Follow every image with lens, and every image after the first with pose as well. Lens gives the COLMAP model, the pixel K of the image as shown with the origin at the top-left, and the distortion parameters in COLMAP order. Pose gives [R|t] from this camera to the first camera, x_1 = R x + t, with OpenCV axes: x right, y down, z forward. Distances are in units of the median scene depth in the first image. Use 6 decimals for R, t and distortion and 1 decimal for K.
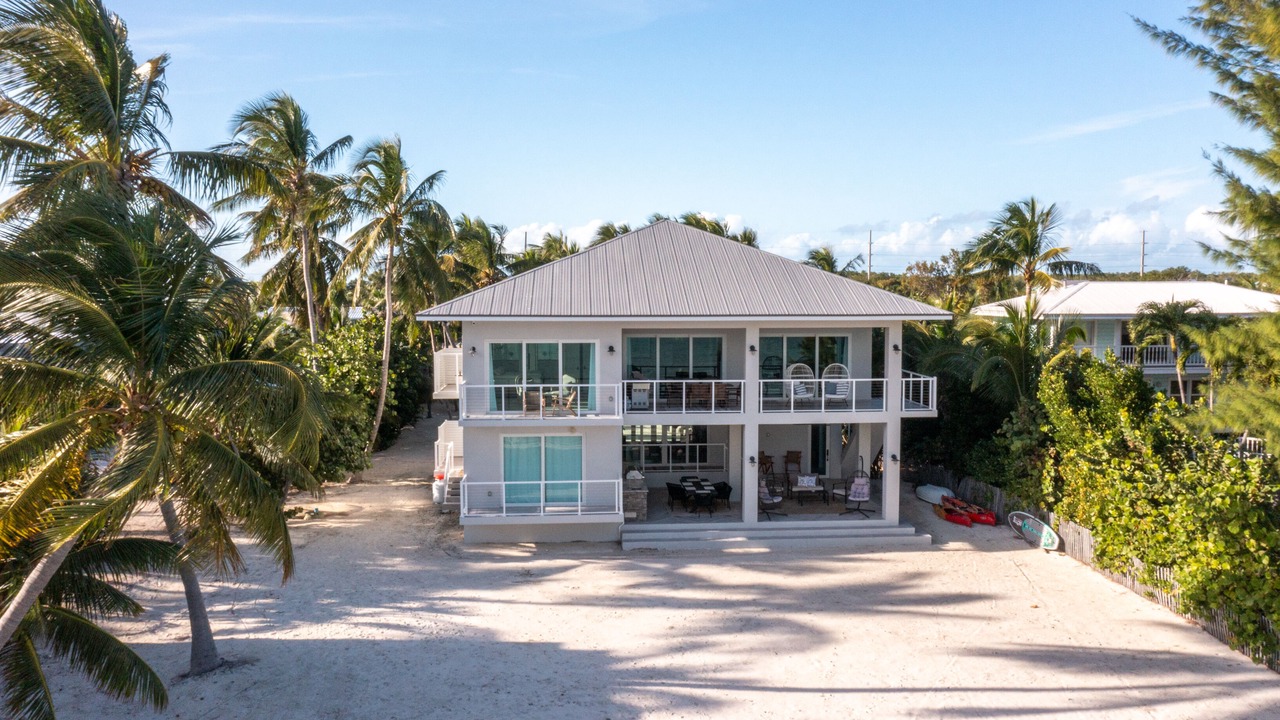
lens RADIAL K [[1073.1, 0, 640.0], [0, 1073.1, 360.0], [0, 0, 1]] dist [-0.006365, -0.004614]
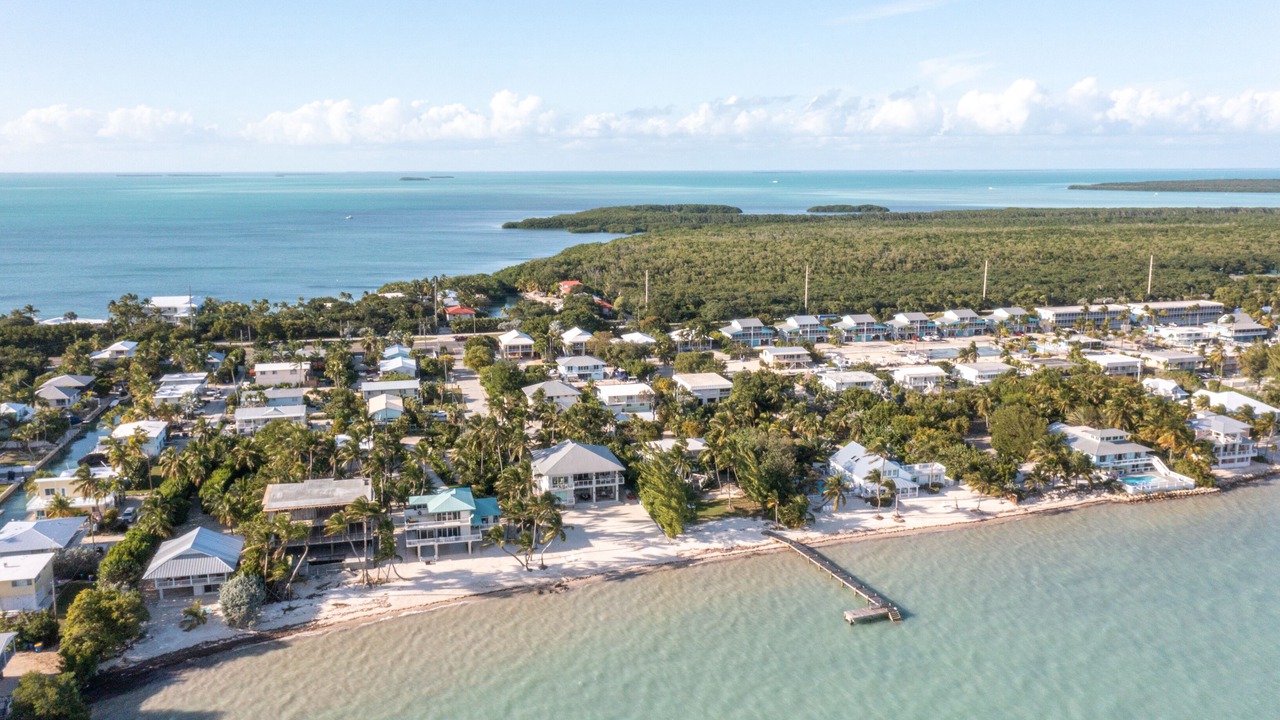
lens RADIAL K [[1073.1, 0, 640.0], [0, 1073.1, 360.0], [0, 0, 1]] dist [-0.006365, -0.004614]
pose [[0.983096, -0.032575, 0.180168, -0.724609], [0.011908, 0.993338, 0.114620, -1.366763], [-0.182701, -0.110537, 0.976935, -4.991111]]
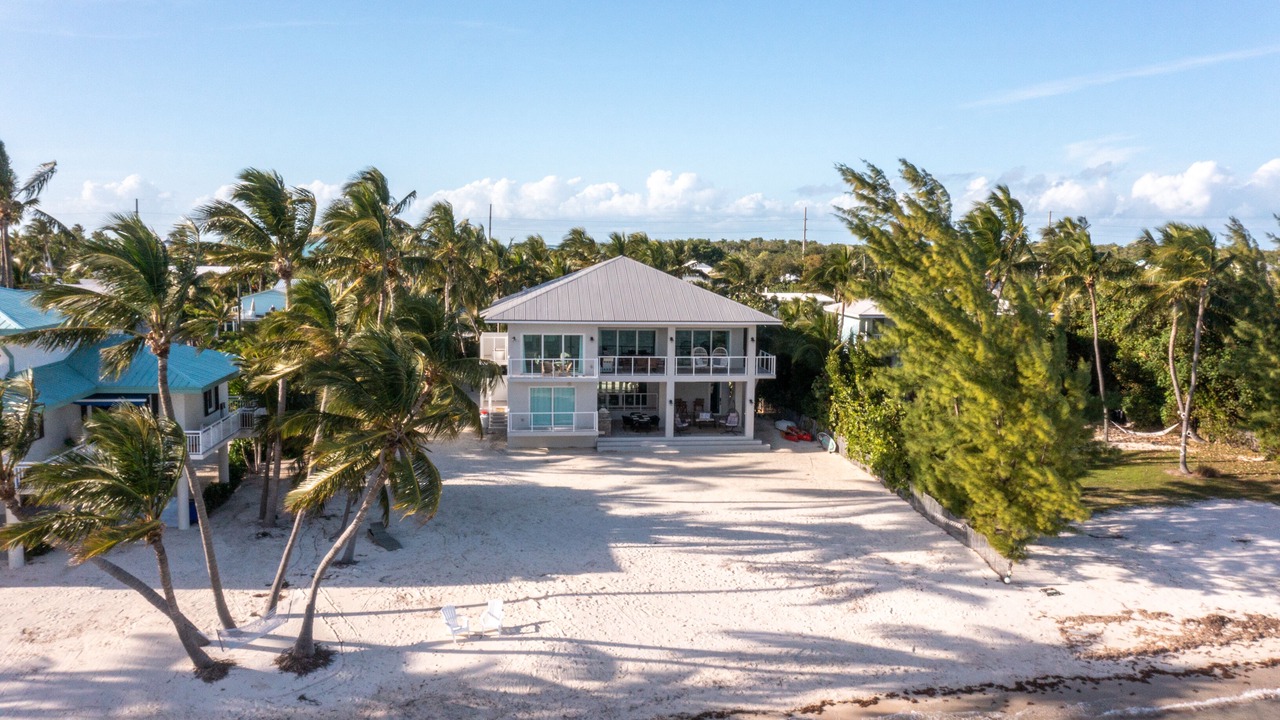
lens RADIAL K [[1073.1, 0, 640.0], [0, 1073.1, 360.0], [0, 0, 1]] dist [-0.006365, -0.004614]
pose [[0.999011, 0.008775, 0.043584, -0.023545], [-0.010446, 0.999213, 0.038268, -0.042705], [-0.043214, -0.038685, 0.998317, -0.754902]]
